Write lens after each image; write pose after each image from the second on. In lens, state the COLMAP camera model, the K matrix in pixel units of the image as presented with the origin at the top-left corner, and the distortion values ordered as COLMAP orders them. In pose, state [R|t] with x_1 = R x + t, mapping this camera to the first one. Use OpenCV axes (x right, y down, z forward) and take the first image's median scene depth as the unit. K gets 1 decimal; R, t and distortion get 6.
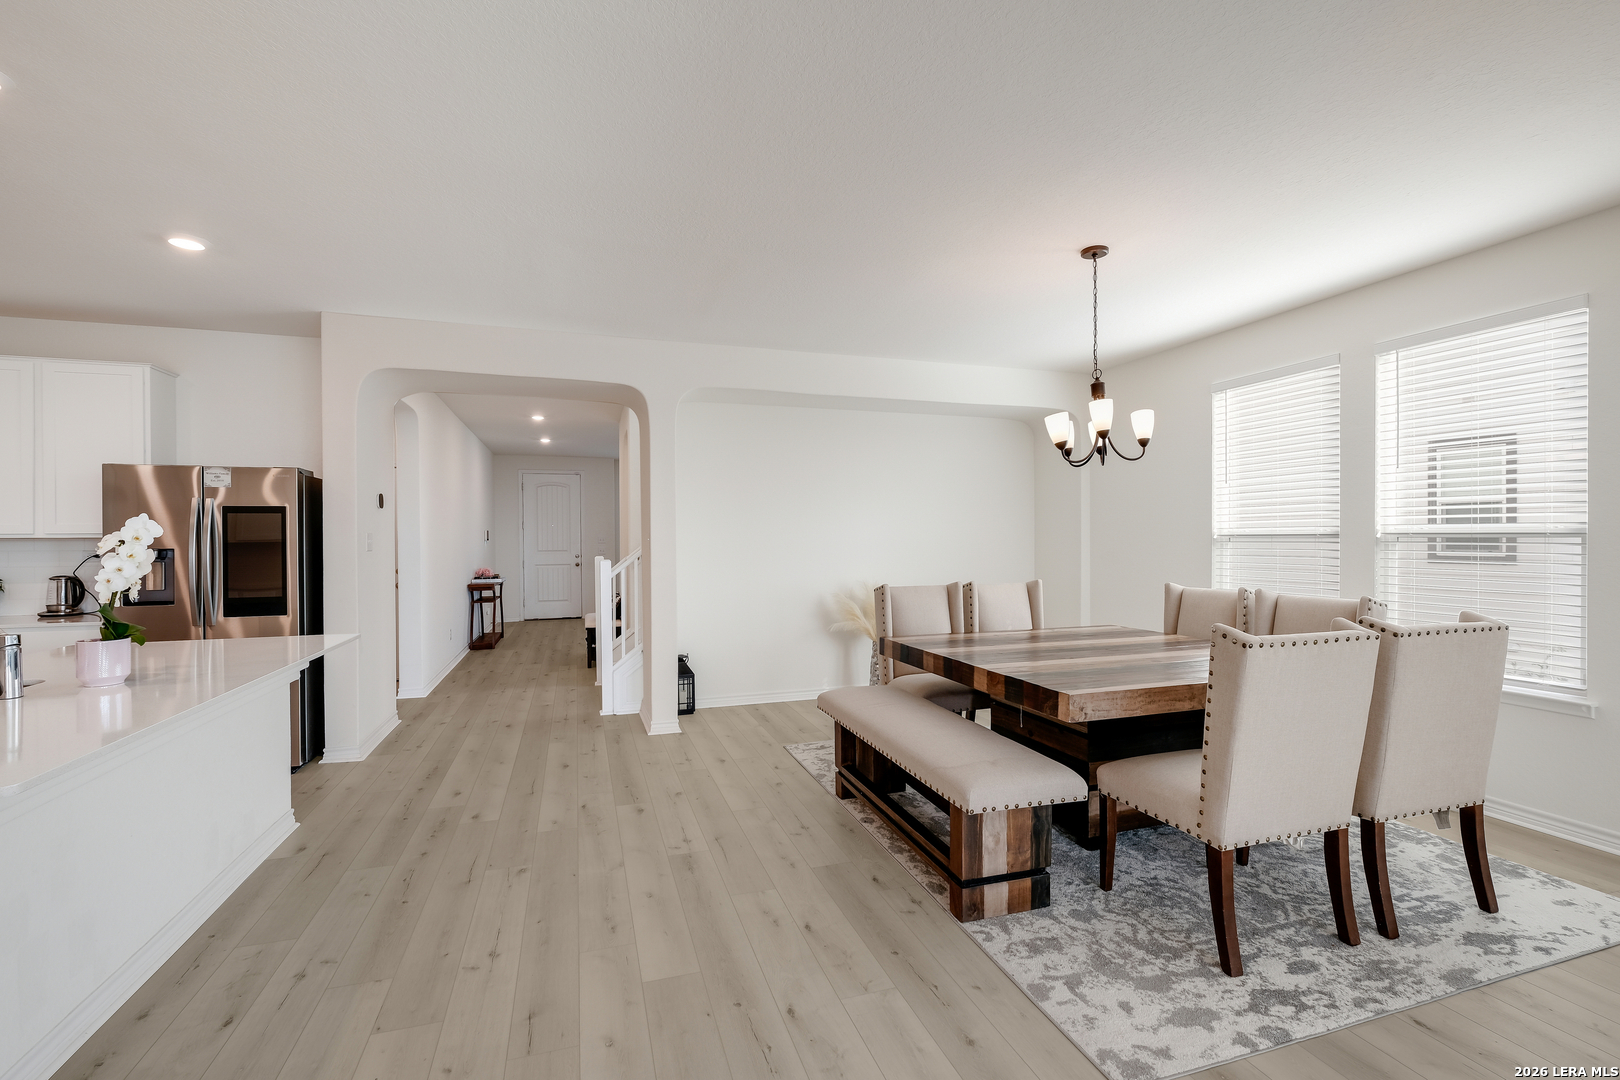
lens RADIAL K [[707.9, 0, 806.3], [0, 707.9, 543.4], [0, 0, 1]] dist [0.004090, 0.000191]
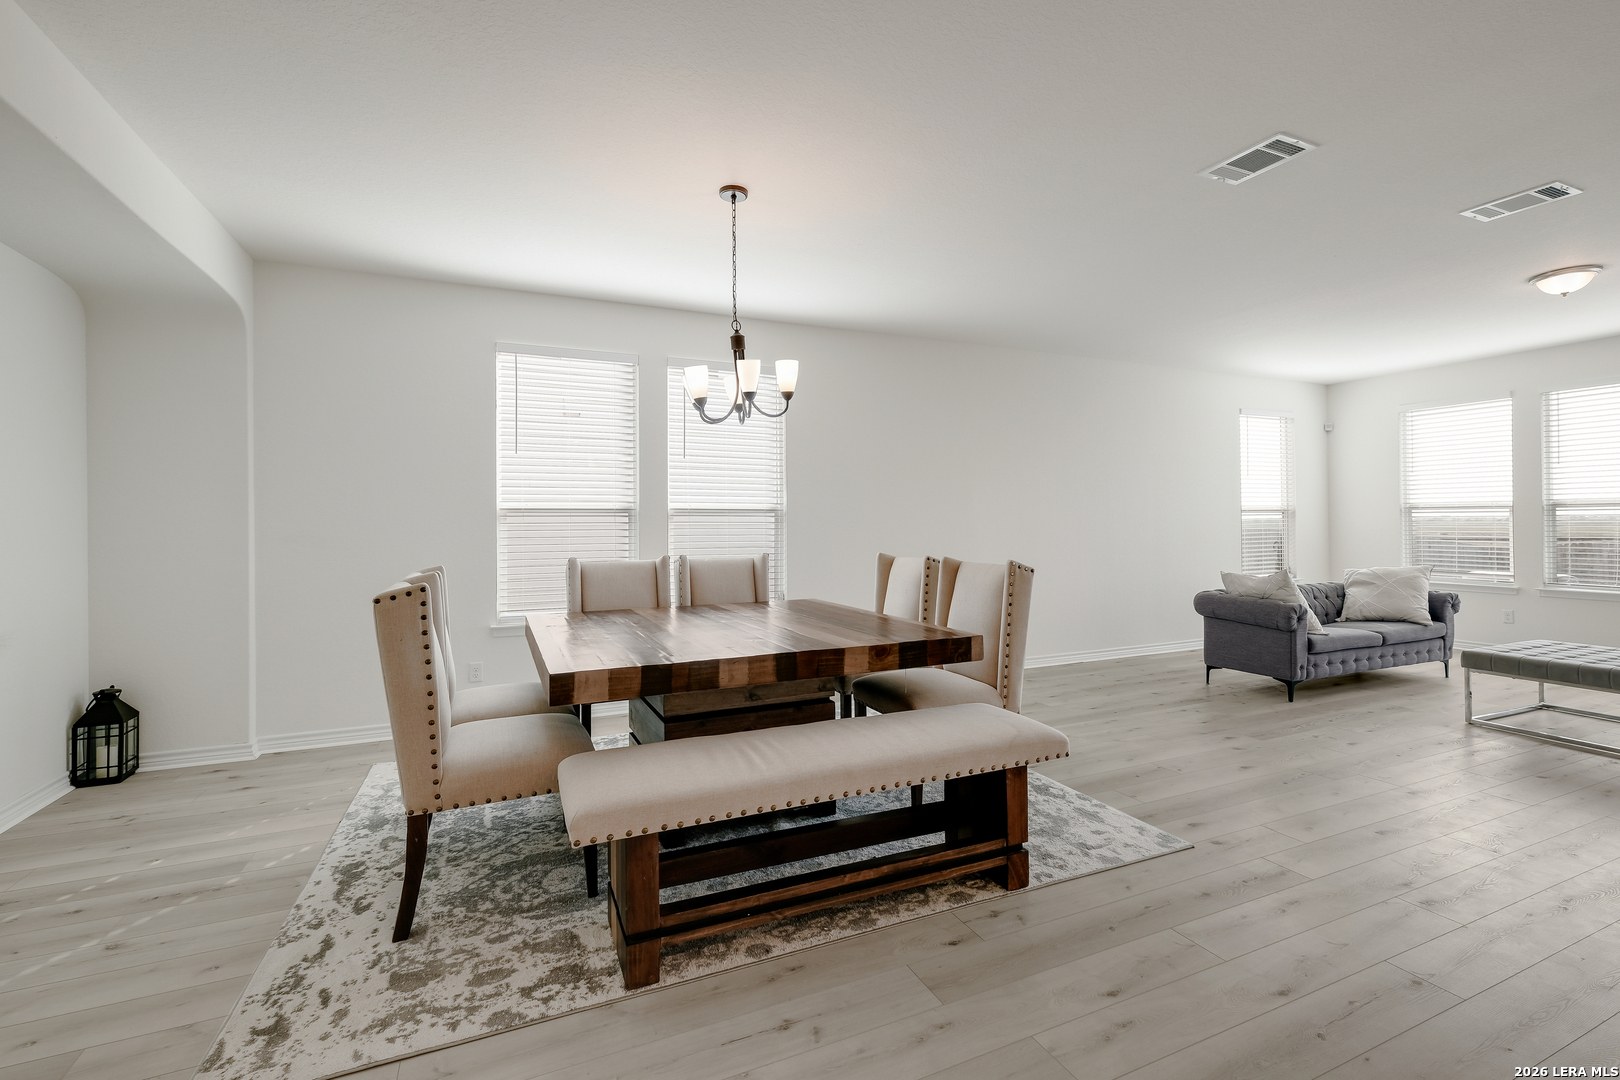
lens RADIAL K [[707.9, 0, 806.9], [0, 707.9, 523.7], [0, 0, 1]] dist [0.004090, 0.000191]
pose [[-0.102294, 0.010639, 0.994697, -0.616959], [0.012286, 0.999880, -0.009431, 0.036529], [-0.994678, 0.011257, -0.102413, 1.190152]]
